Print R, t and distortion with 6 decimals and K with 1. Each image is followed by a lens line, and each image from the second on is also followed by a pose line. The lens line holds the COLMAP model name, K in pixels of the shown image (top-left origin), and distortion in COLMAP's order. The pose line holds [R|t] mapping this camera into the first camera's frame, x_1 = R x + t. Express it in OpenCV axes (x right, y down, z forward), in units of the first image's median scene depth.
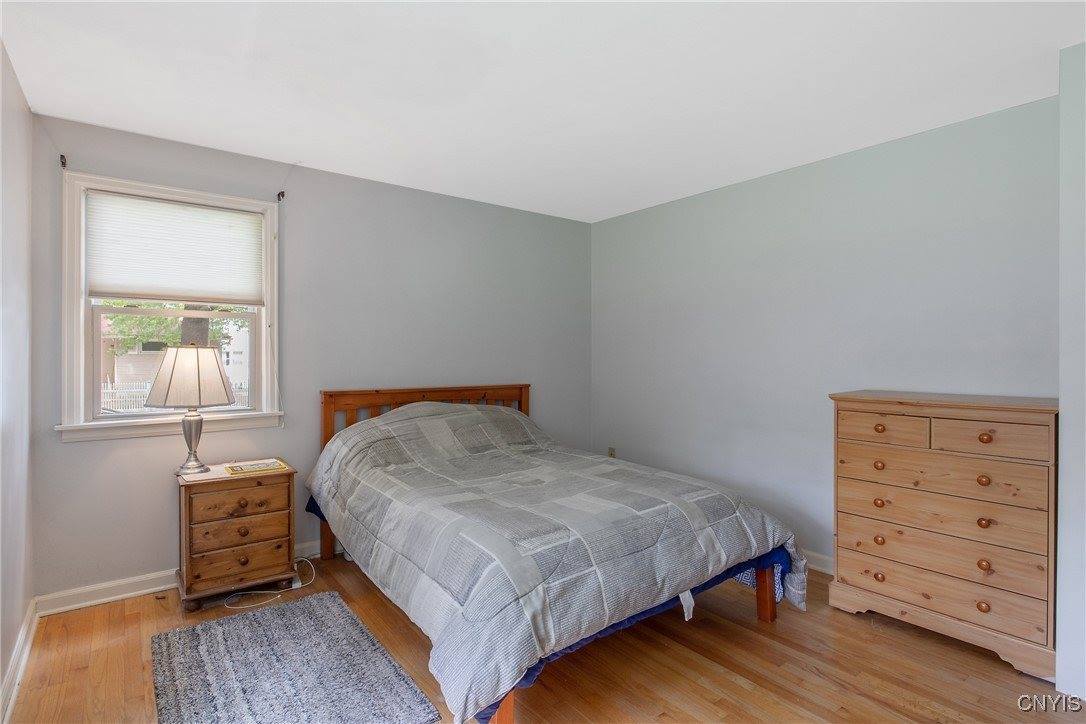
lens RADIAL K [[548.6, 0, 545.4], [0, 548.6, 357.9], [0, 0, 1]] dist [-0.009901, -0.000969]
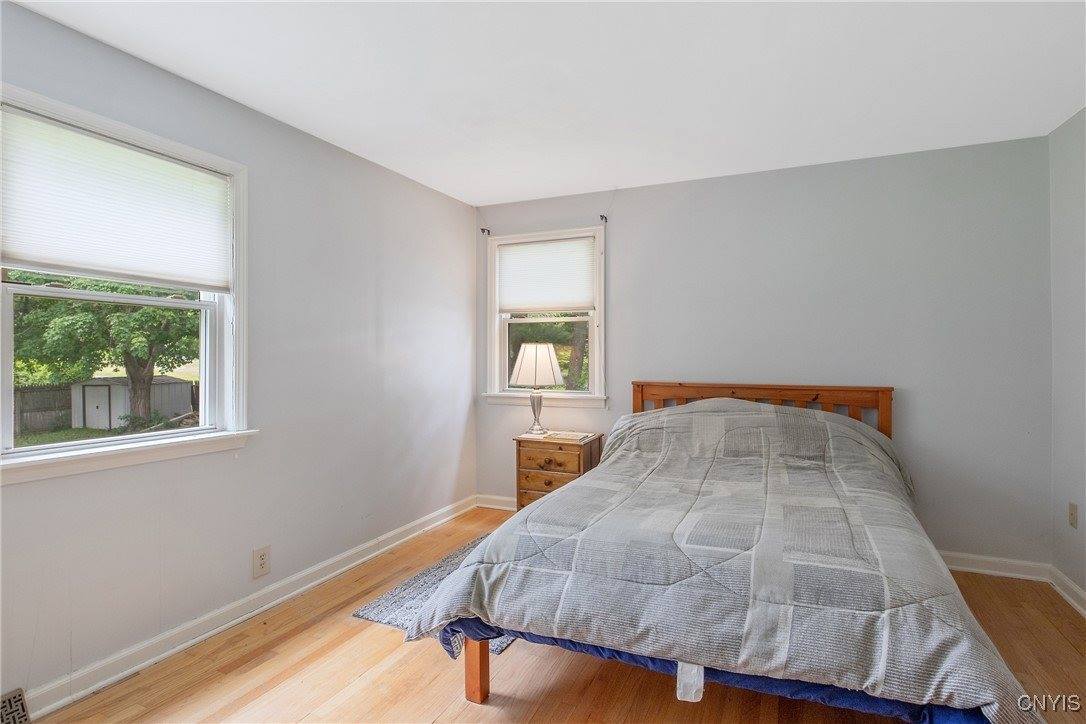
lens RADIAL K [[548.6, 0, 546.4], [0, 548.6, 359.4], [0, 0, 1]] dist [-0.009901, -0.000969]
pose [[0.462851, 0.006591, -0.886411, 0.624781], [-0.005022, 0.999976, 0.004813, 0.012774], [0.886422, 0.002224, 0.462873, 0.376051]]
